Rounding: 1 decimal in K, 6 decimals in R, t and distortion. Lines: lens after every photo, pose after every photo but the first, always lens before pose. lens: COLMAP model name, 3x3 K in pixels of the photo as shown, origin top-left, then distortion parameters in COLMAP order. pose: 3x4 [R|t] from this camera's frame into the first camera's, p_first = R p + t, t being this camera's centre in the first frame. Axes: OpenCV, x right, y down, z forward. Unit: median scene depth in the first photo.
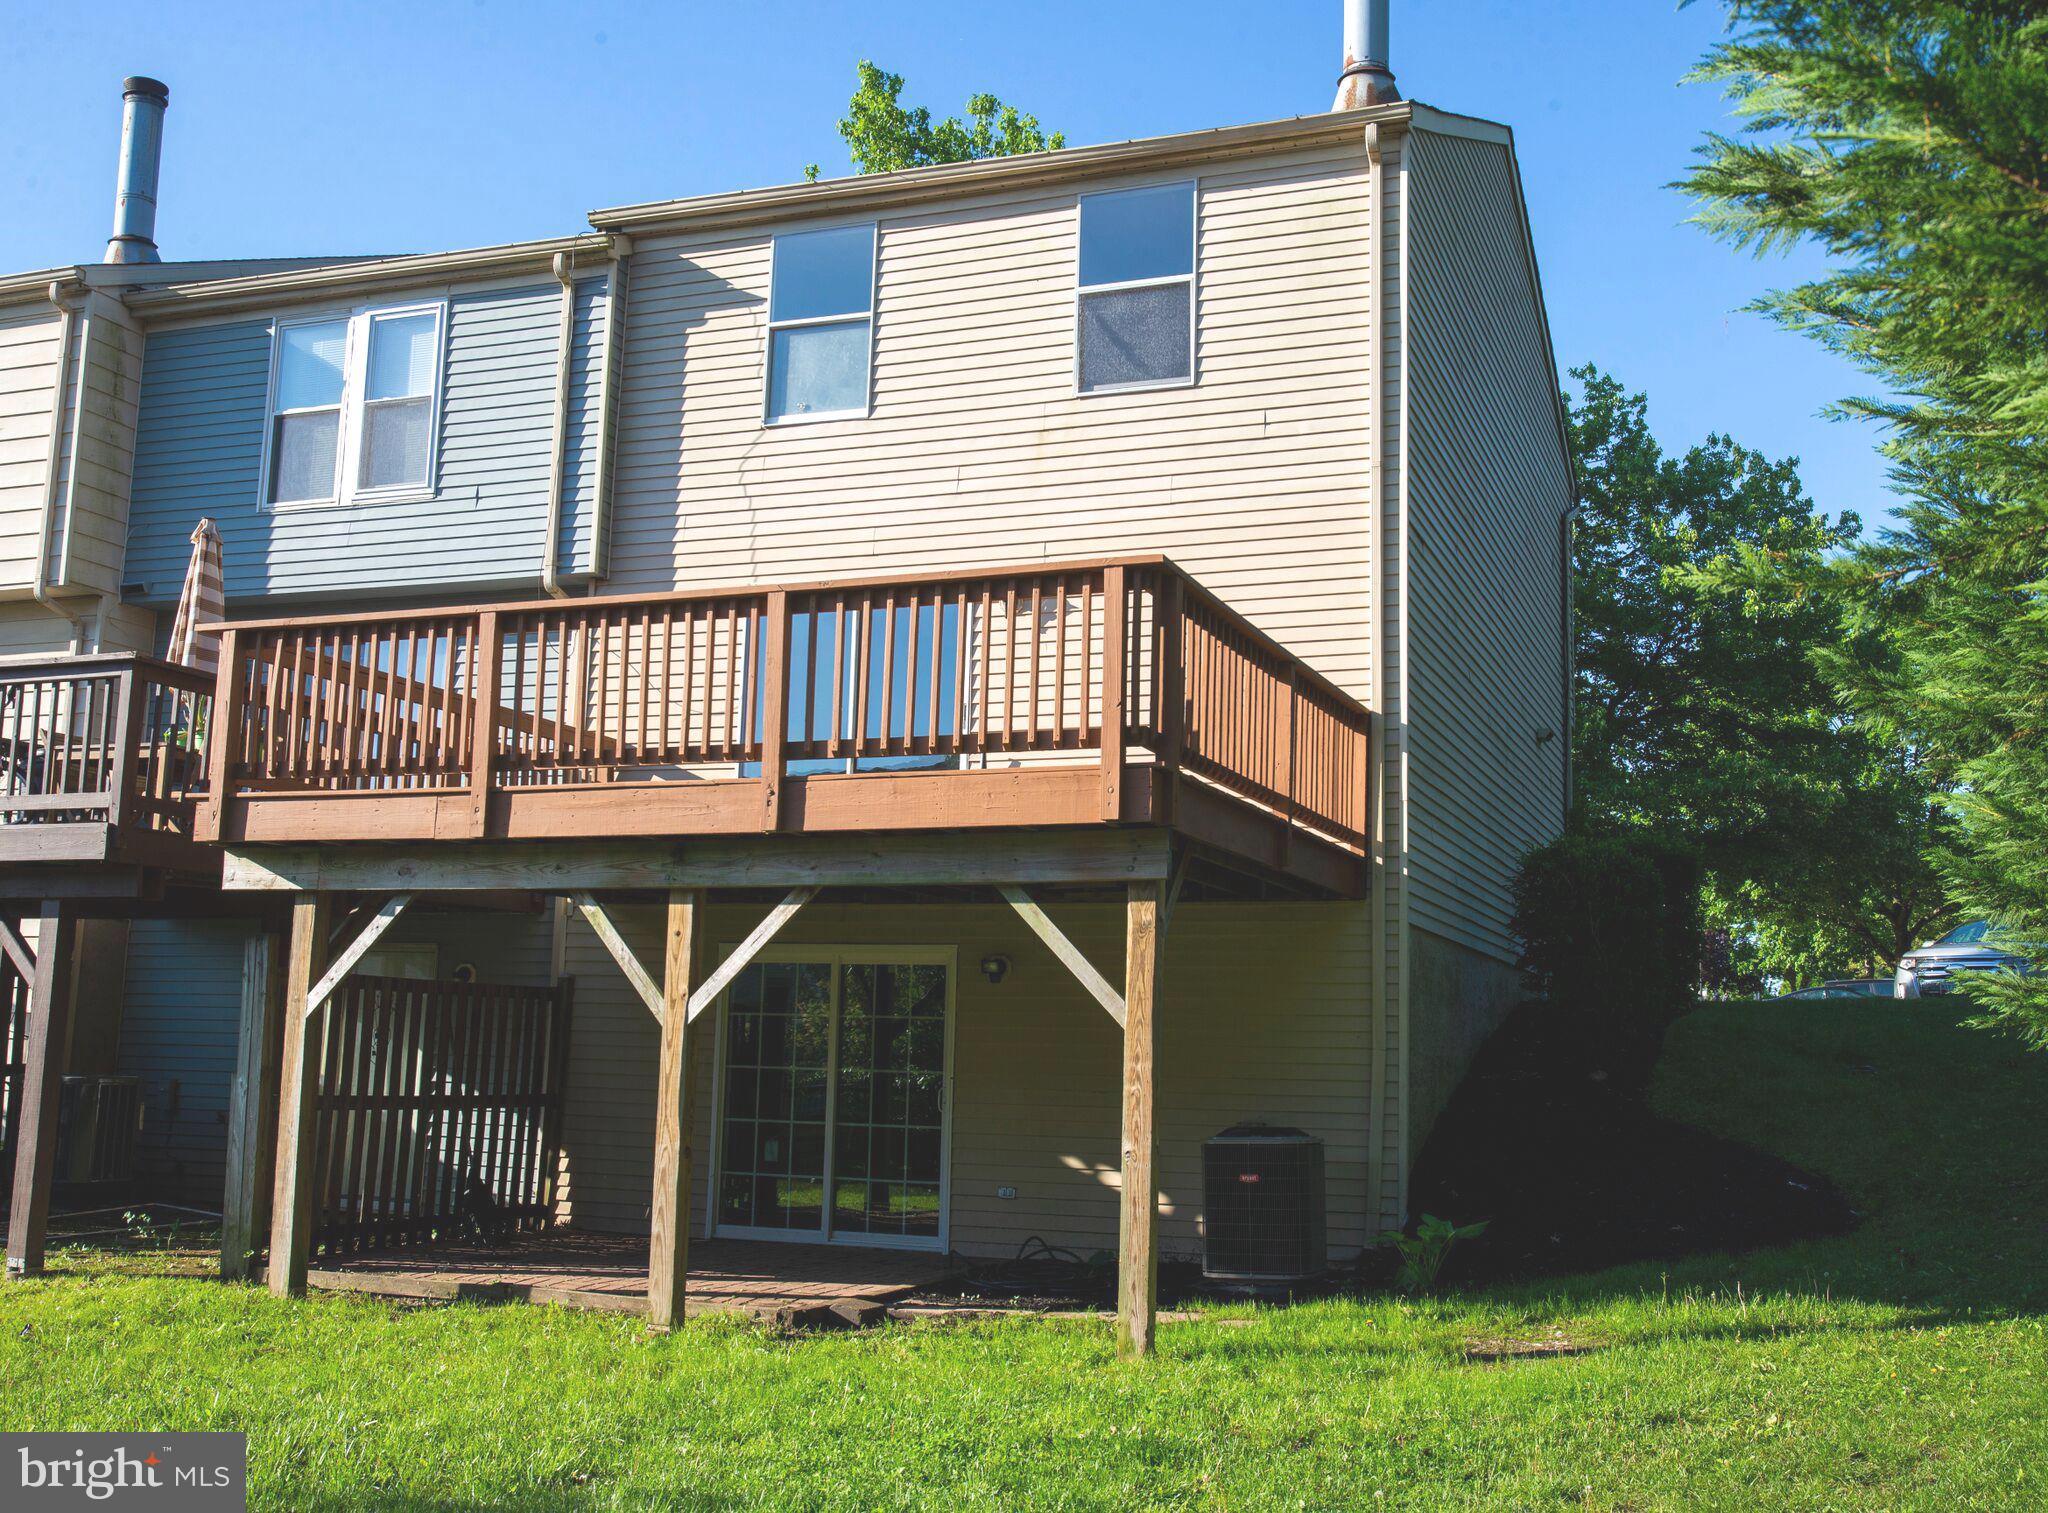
lens RADIAL K [[2144.1, 0, 1024.0], [0, 2144.1, 756.5], [0, 0, 1]] dist [-0.021311, 0.004430]
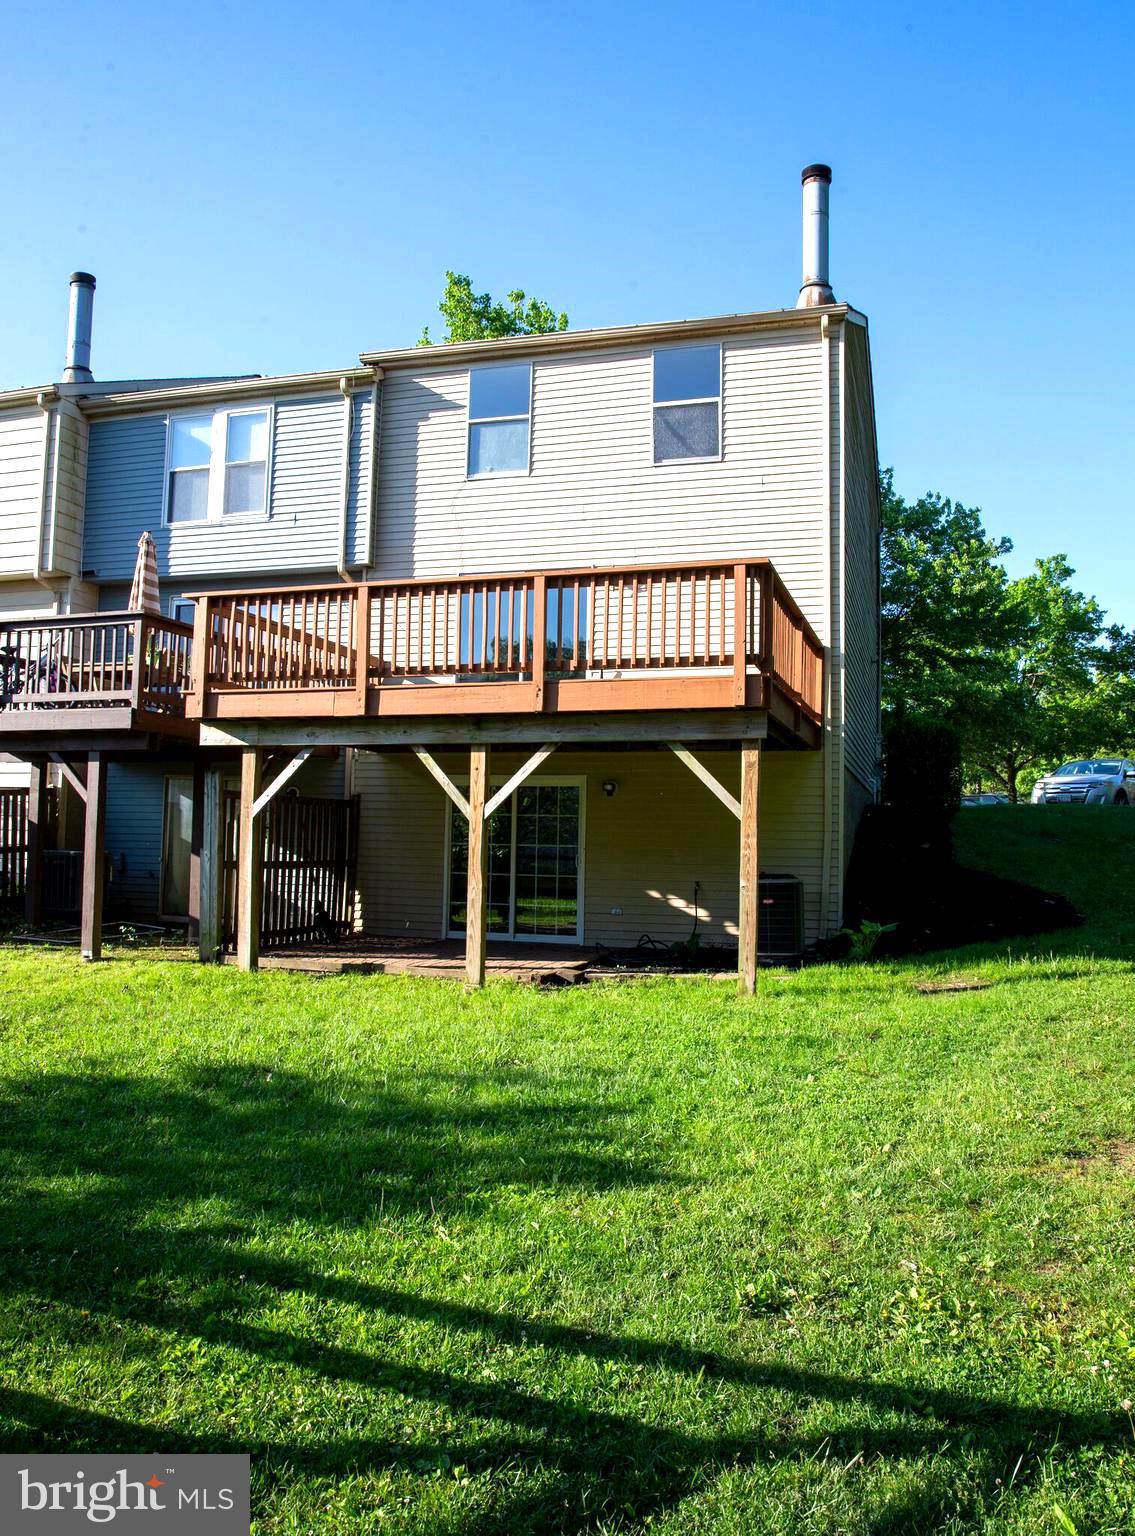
lens RADIAL K [[1222.5, 0, 567.3], [0, 1222.5, 787.2], [0, 0, 1]] dist [-0.093992, 0.008182]
pose [[0.997529, -0.003233, 0.070187, -0.118331], [-0.003503, 0.995410, 0.095643, 0.000192], [-0.070174, -0.095653, 0.992938, -0.012852]]
